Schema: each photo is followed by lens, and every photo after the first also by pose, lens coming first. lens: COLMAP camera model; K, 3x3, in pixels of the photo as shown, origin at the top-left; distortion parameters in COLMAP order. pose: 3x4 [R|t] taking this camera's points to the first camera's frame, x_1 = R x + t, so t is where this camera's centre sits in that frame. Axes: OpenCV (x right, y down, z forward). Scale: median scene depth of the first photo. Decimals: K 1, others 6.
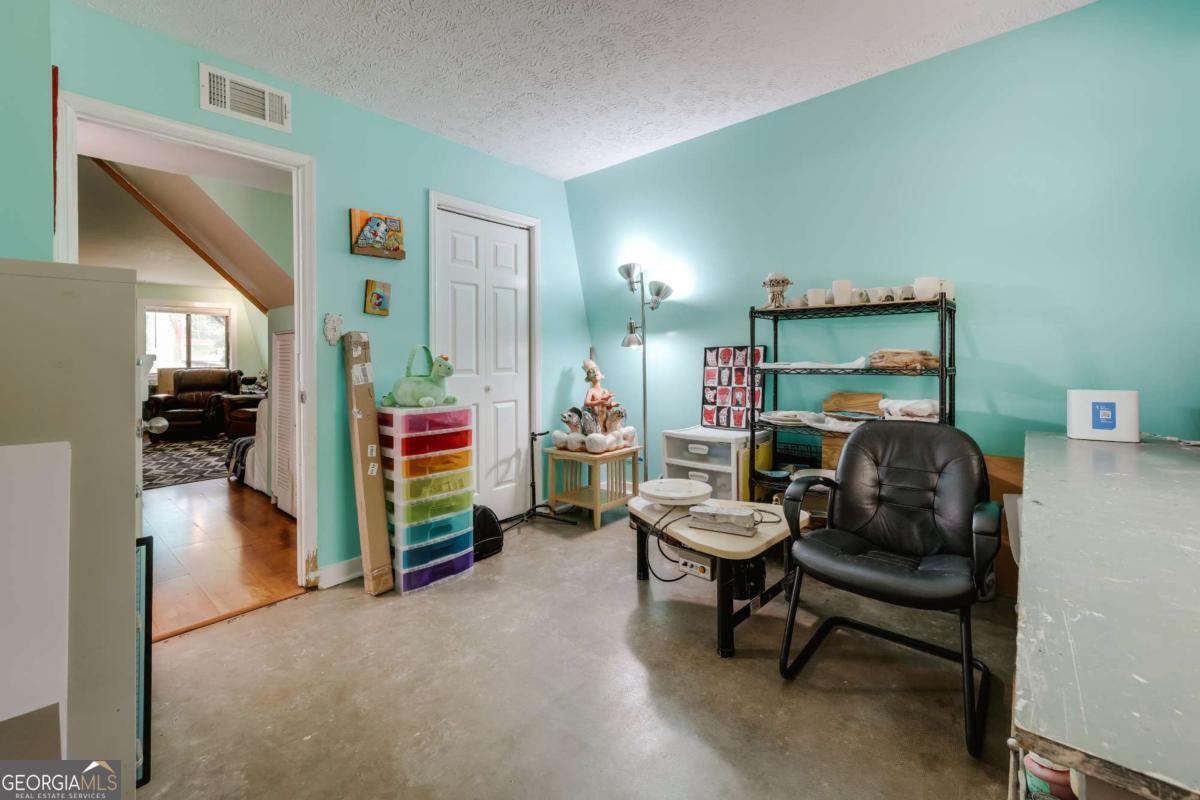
lens RADIAL K [[493.9, 0, 597.2], [0, 493.9, 356.1], [0, 0, 1]] dist [0.001501, 0.000116]
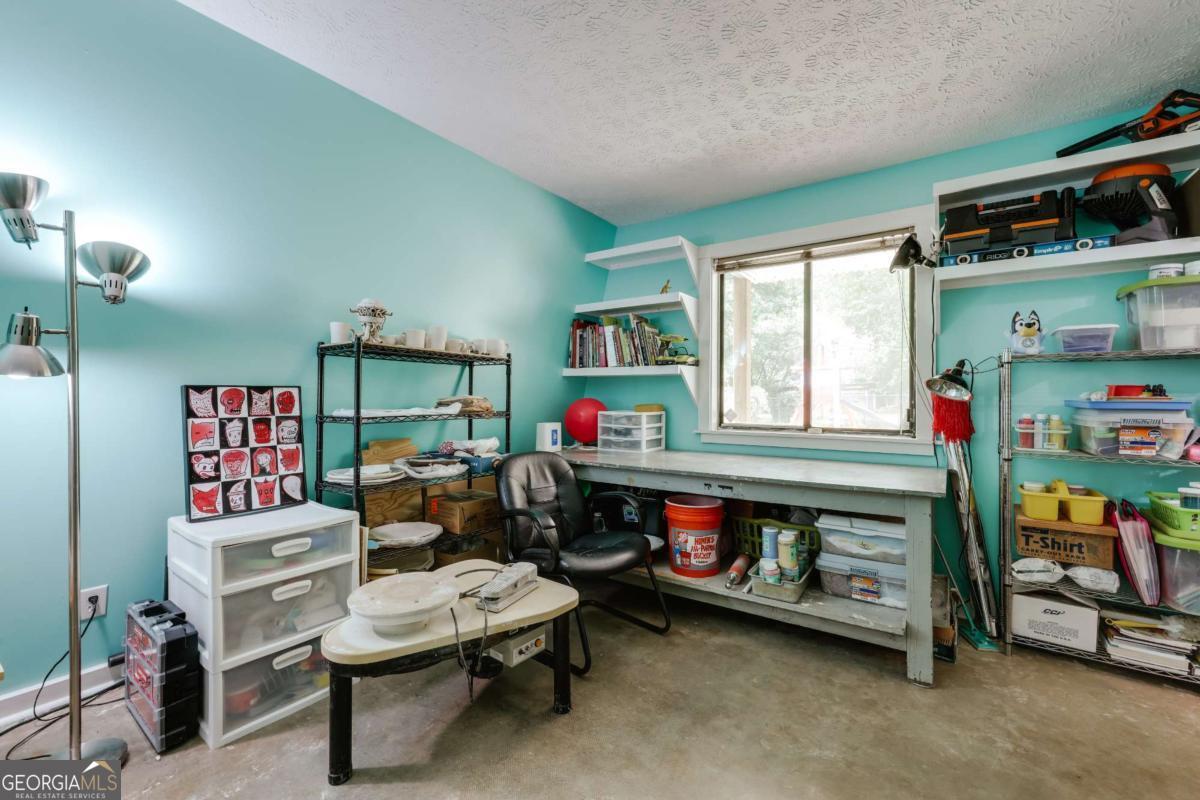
lens RADIAL K [[493.9, 0, 600.5], [0, 493.9, 401.3], [0, 0, 1]] dist [0.001501, 0.000116]
pose [[-0.098981, 0.002412, 0.995086, -0.417715], [-0.006575, 0.999974, -0.003078, -0.000143], [-0.995068, -0.006848, -0.098962, 0.598187]]
